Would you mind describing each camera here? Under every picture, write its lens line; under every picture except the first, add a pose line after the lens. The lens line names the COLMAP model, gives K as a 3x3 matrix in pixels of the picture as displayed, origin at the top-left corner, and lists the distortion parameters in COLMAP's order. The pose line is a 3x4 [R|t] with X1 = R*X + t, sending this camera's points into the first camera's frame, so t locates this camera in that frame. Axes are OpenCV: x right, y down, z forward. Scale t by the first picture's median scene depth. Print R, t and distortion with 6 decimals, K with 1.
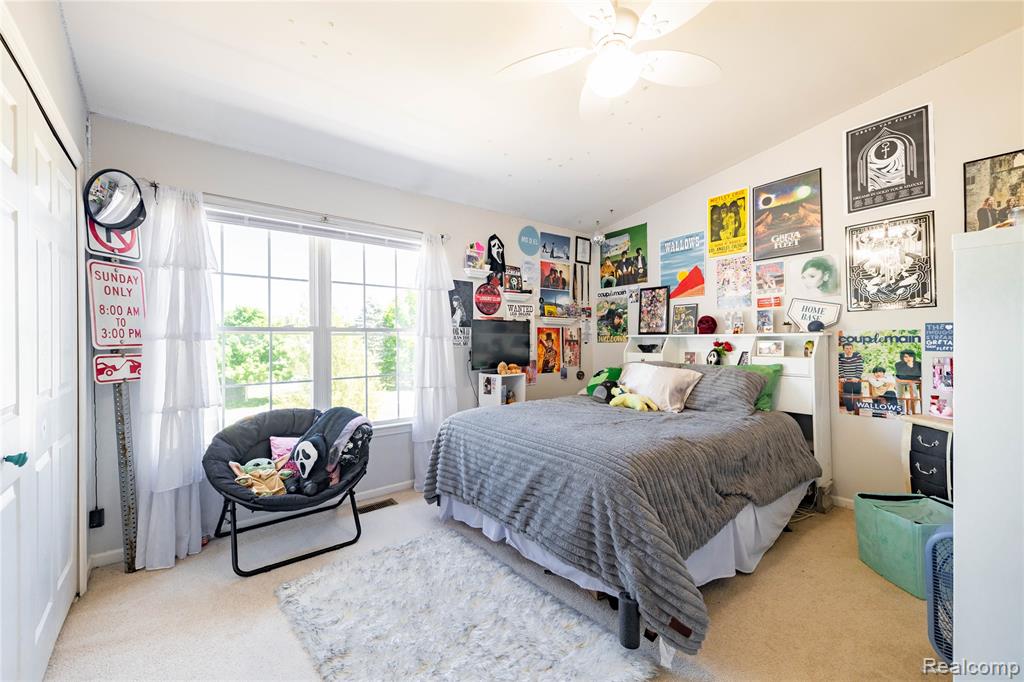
lens RADIAL K [[418.5, 0, 508.4], [0, 418.5, 337.8], [0, 0, 1]] dist [0.052661, -0.021032]
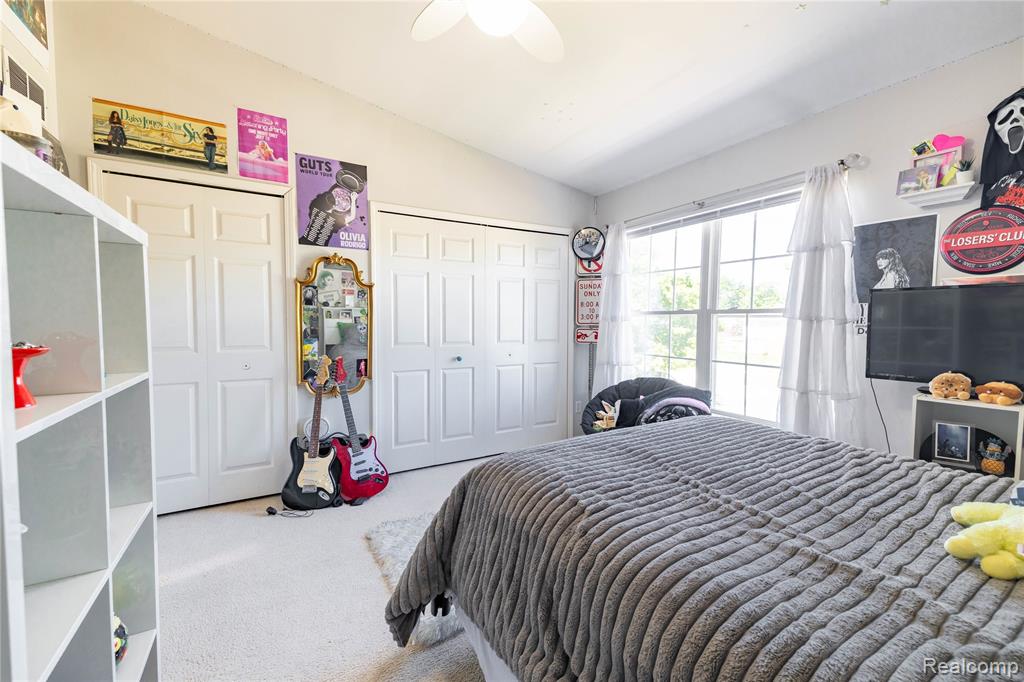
lens RADIAL K [[418.5, 0, 508.4], [0, 418.5, 337.8], [0, 0, 1]] dist [0.052661, -0.021032]
pose [[-0.166283, 0.051166, -0.984750, 0.789296], [0.000962, 0.998661, 0.051726, -0.012114], [0.986078, 0.007654, -0.166109, 0.824139]]
